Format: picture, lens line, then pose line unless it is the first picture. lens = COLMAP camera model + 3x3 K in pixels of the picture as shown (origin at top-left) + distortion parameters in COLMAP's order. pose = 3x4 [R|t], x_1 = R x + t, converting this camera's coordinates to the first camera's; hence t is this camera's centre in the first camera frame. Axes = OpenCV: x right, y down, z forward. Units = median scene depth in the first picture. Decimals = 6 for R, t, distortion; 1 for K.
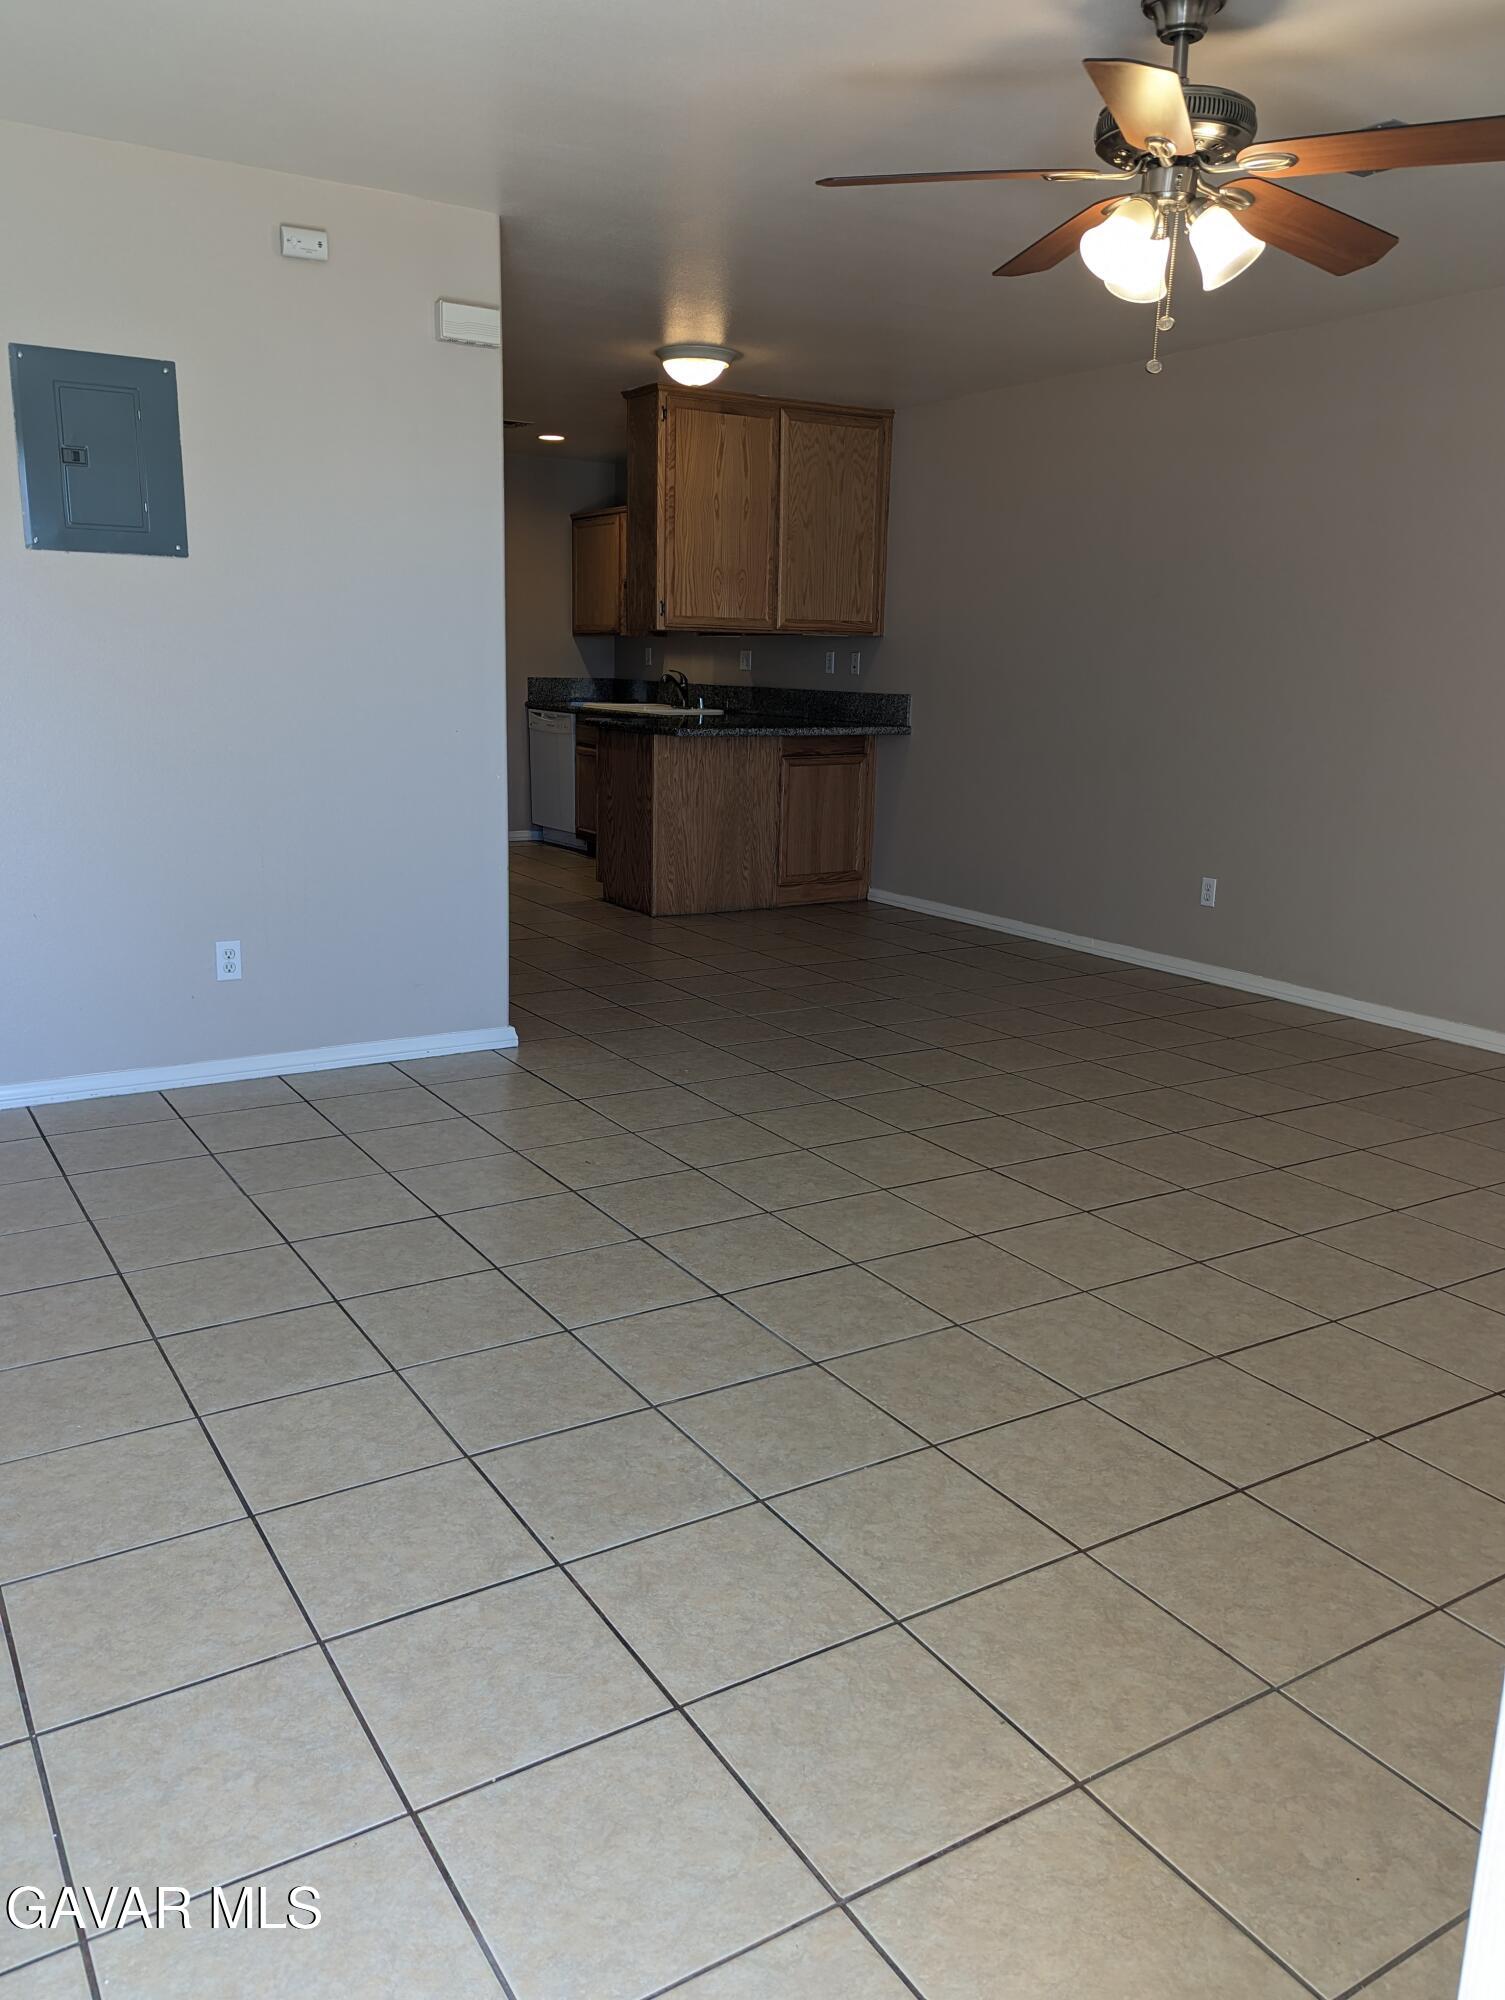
lens RADIAL K [[1515.5, 0, 738.6], [0, 1515.5, 1005.5], [0, 0, 1]] dist [0.060066, -0.003400]
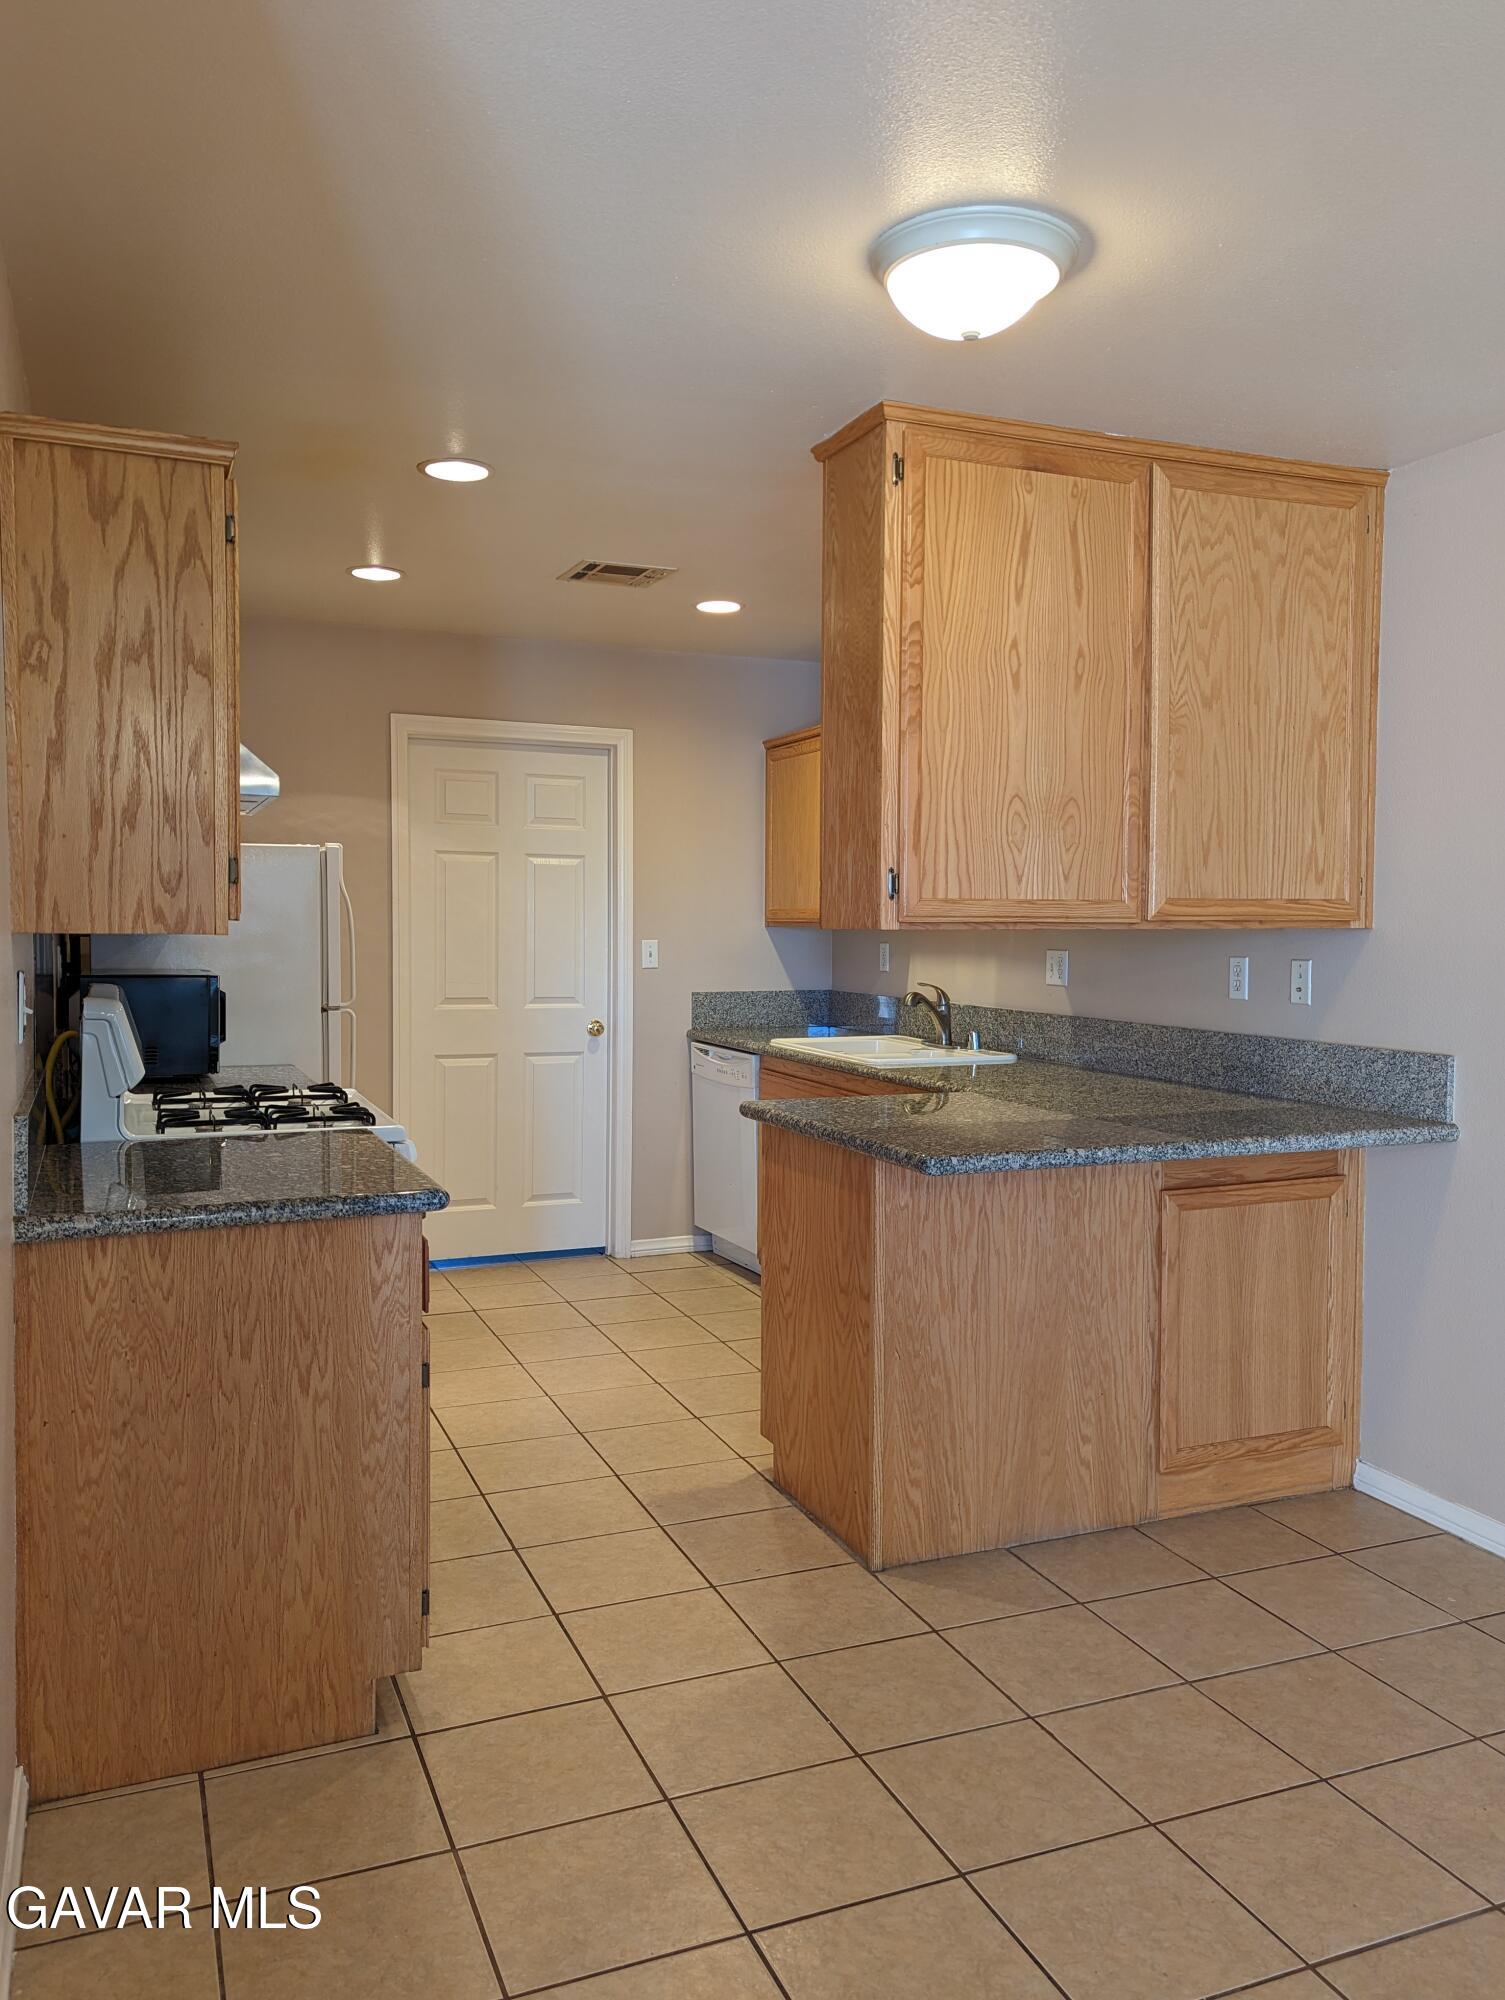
lens RADIAL K [[1515.5, 0, 752.5], [0, 1515.5, 991.0], [0, 0, 1]] dist [0.060066, -0.003400]
pose [[0.986937, -0.011504, -0.160698, -0.018638], [-0.017587, 0.983794, -0.178436, -0.140830], [0.160147, 0.178931, 0.970740, 0.533005]]
